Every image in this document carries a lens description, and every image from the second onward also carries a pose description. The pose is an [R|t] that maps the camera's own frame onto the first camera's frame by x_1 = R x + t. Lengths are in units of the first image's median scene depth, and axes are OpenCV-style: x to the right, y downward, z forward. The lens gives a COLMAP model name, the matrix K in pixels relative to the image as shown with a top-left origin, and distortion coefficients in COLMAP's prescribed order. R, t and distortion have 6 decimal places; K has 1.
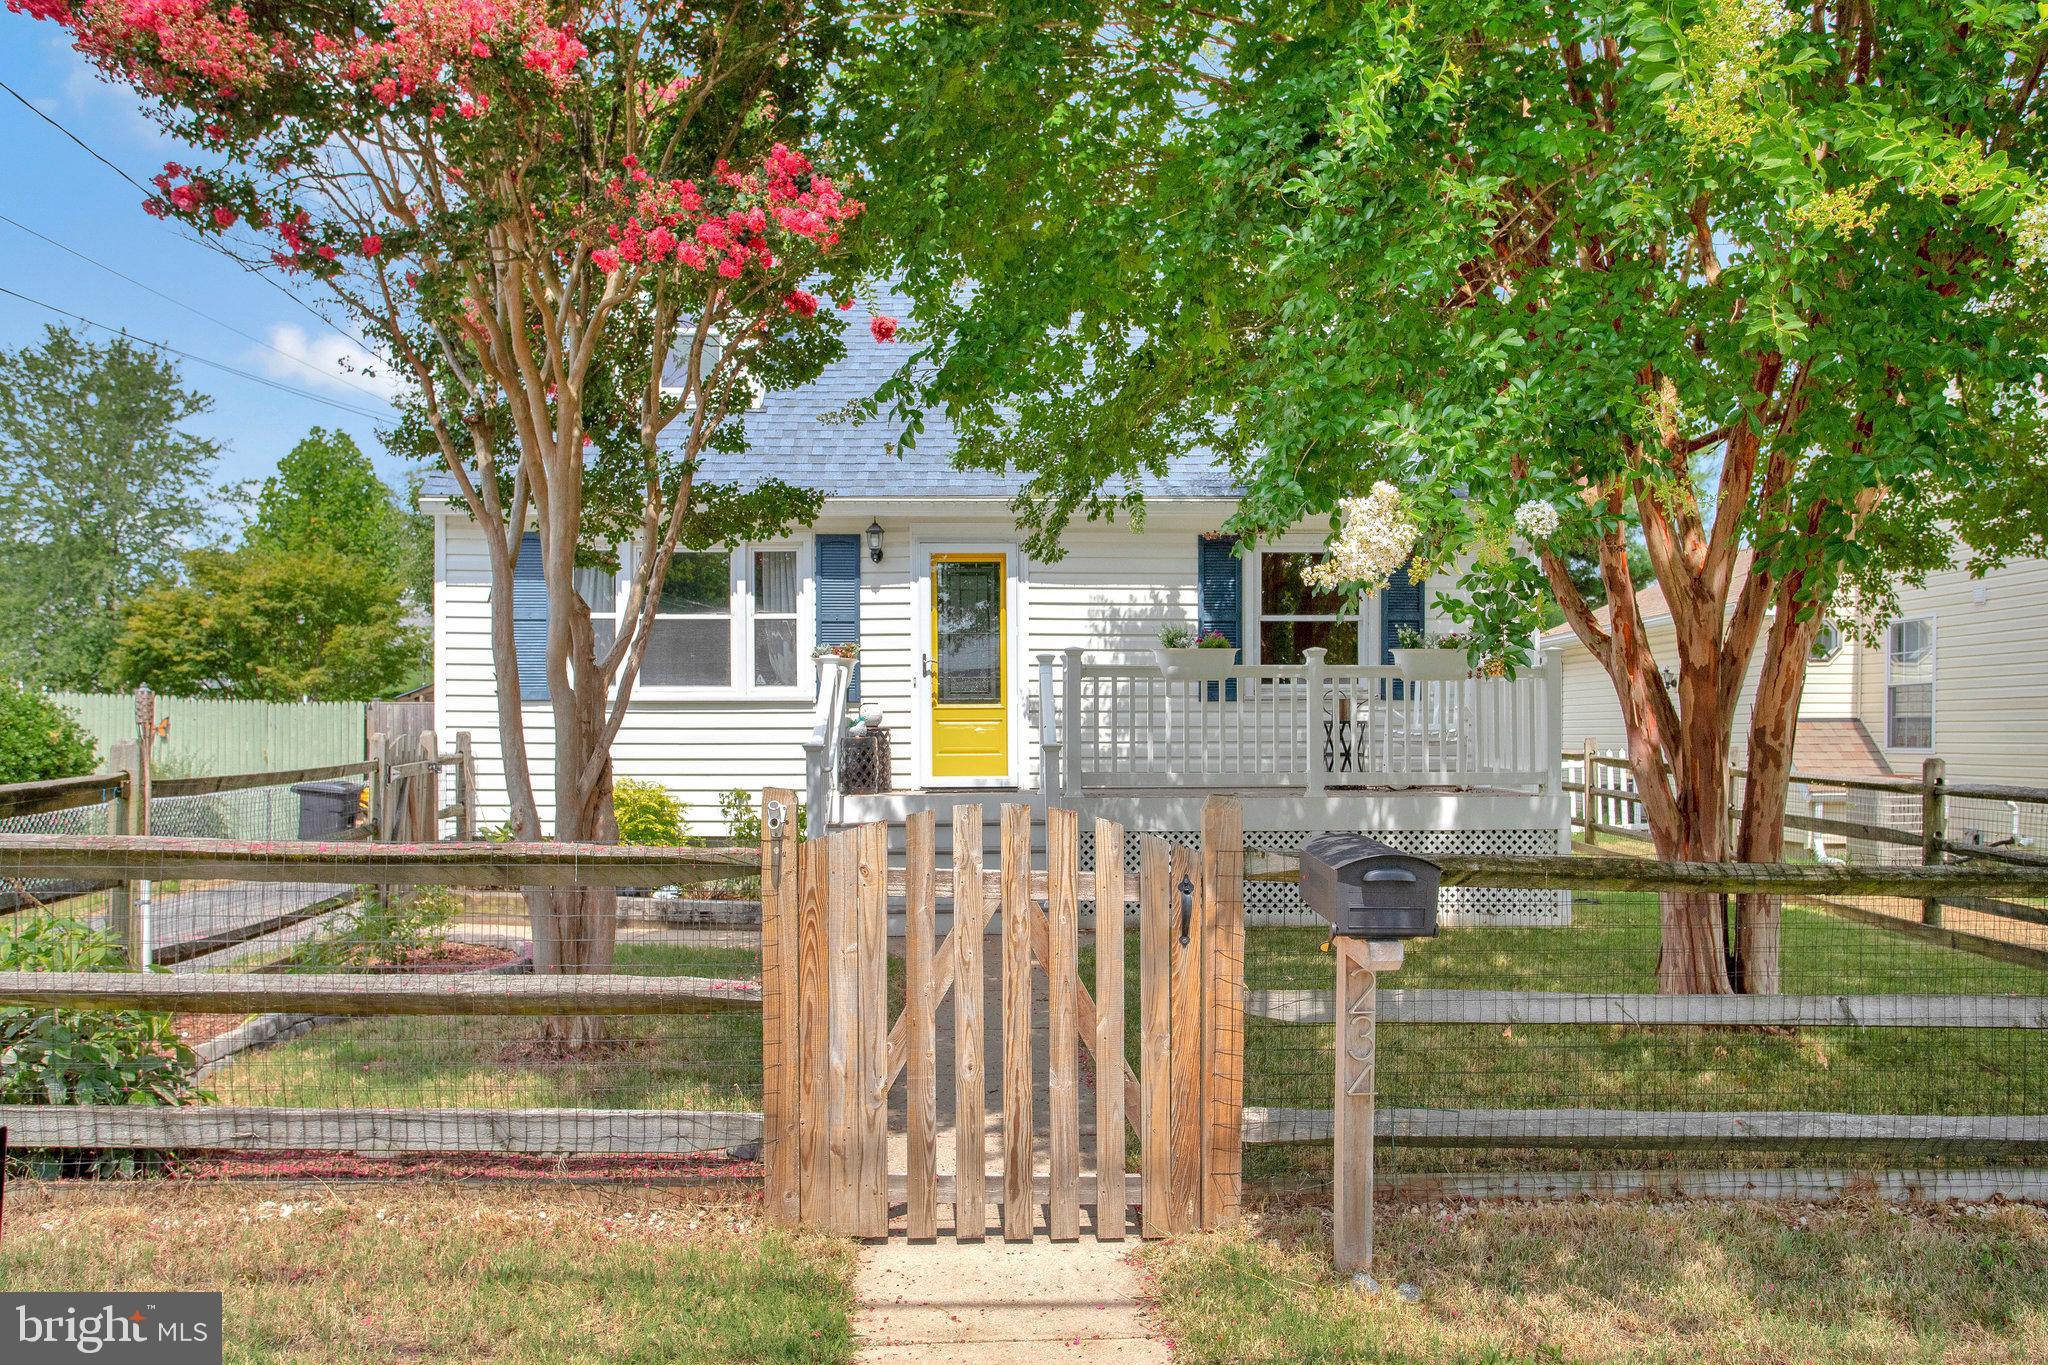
lens RADIAL K [[1490.4, 0, 1026.9], [0, 1490.4, 727.0], [0, 0, 1]] dist [0.002432, 0.000001]
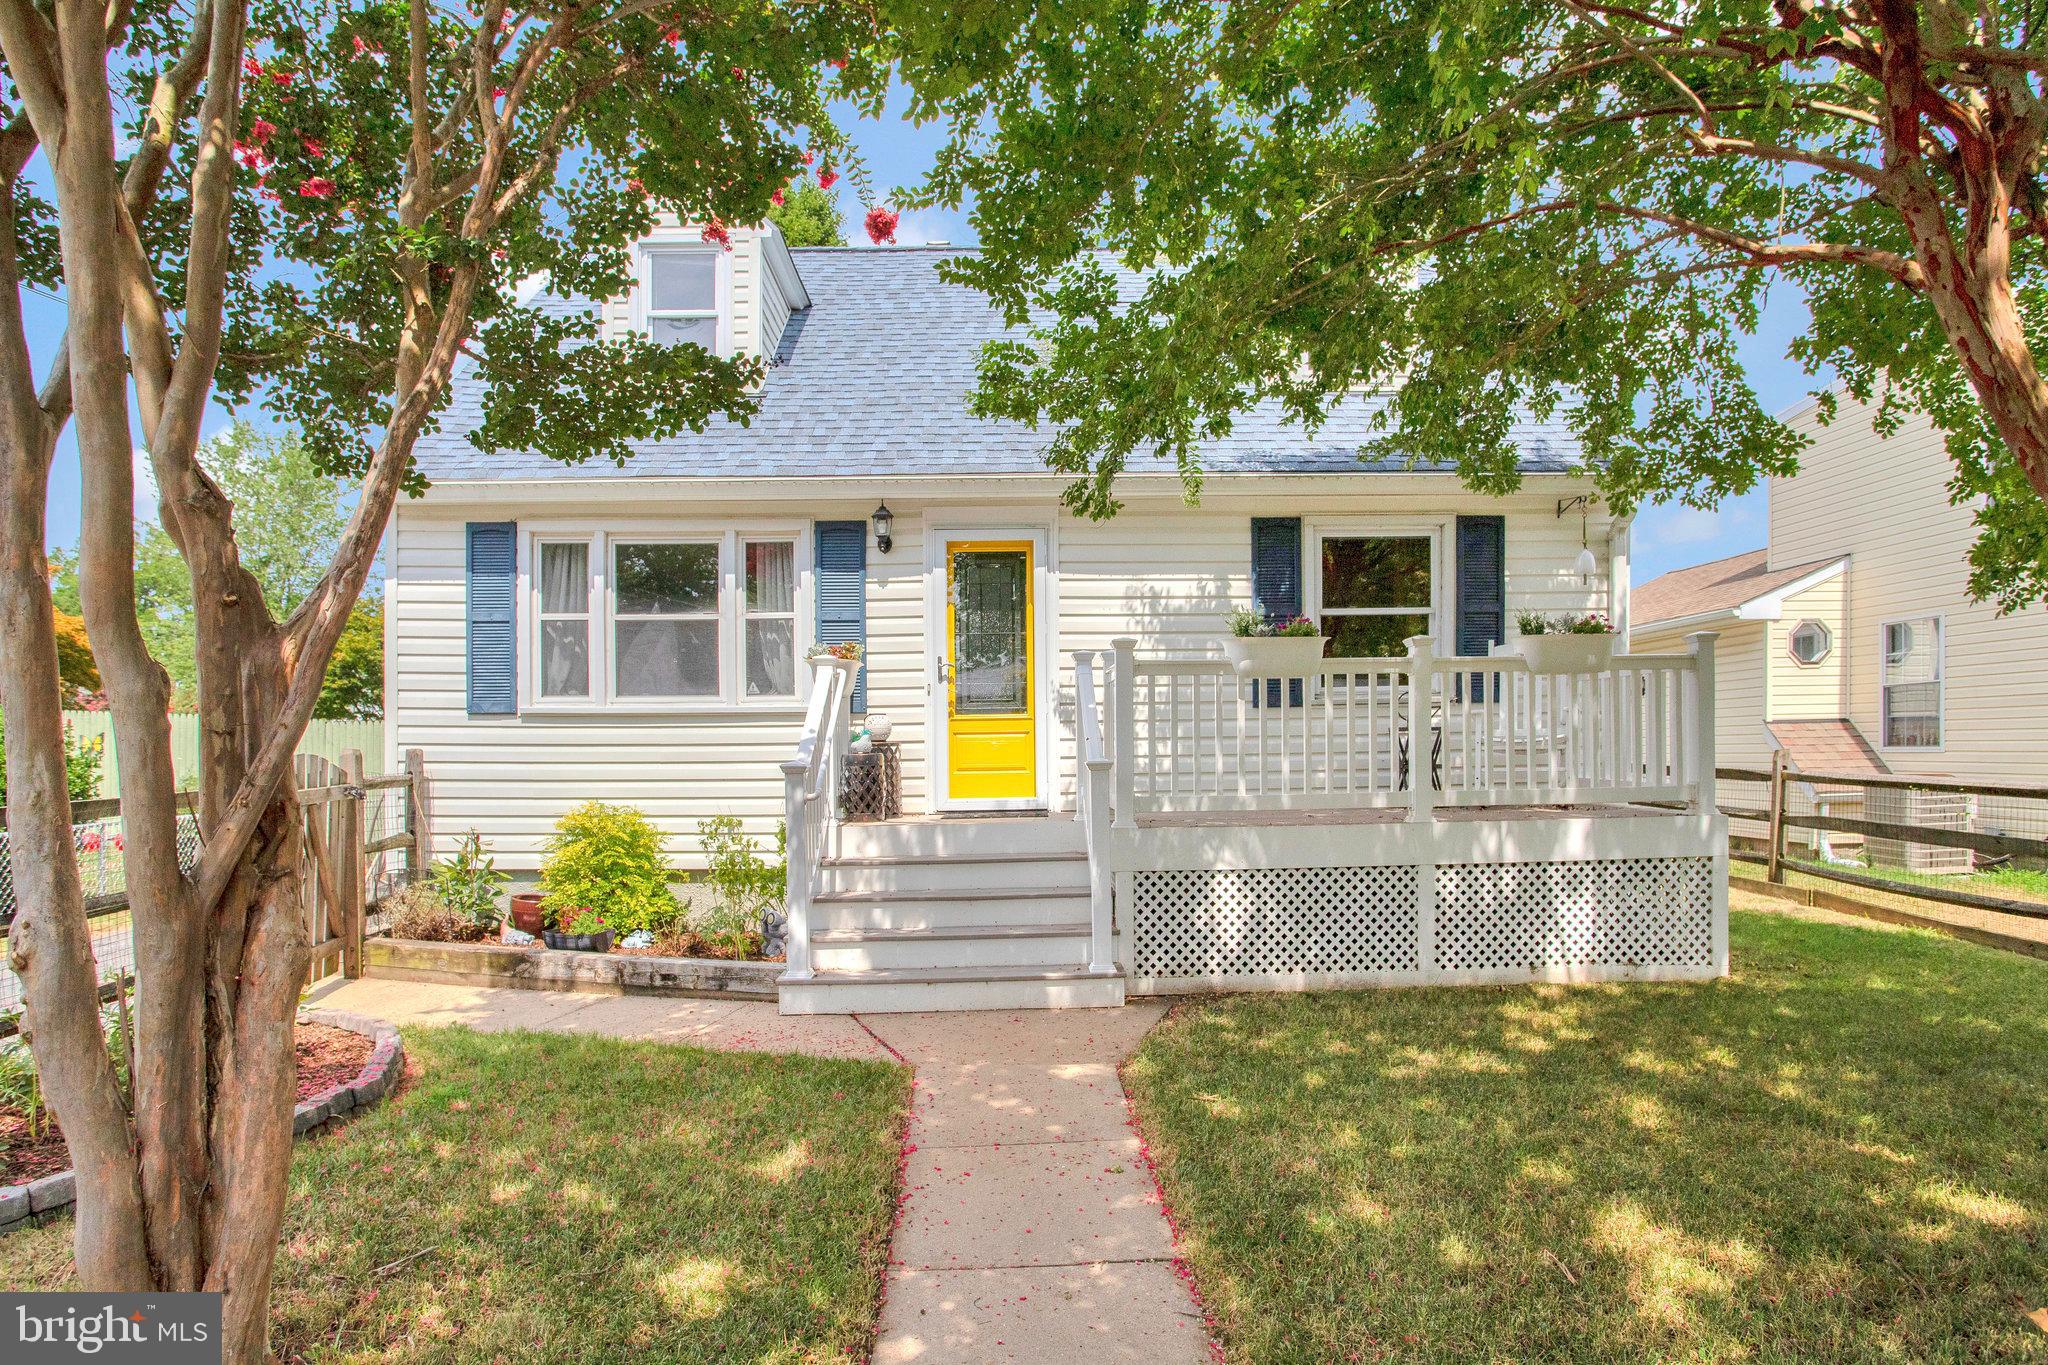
lens RADIAL K [[1123.6, 0, 1027.0], [0, 1123.6, 640.8], [0, 0, 1]] dist [-0.044622, 0.000211]
pose [[0.999934, -0.010716, 0.004153, -0.020656], [0.011034, 0.996221, -0.086148, -0.000937], [-0.003214, 0.086188, 0.996274, 0.349143]]
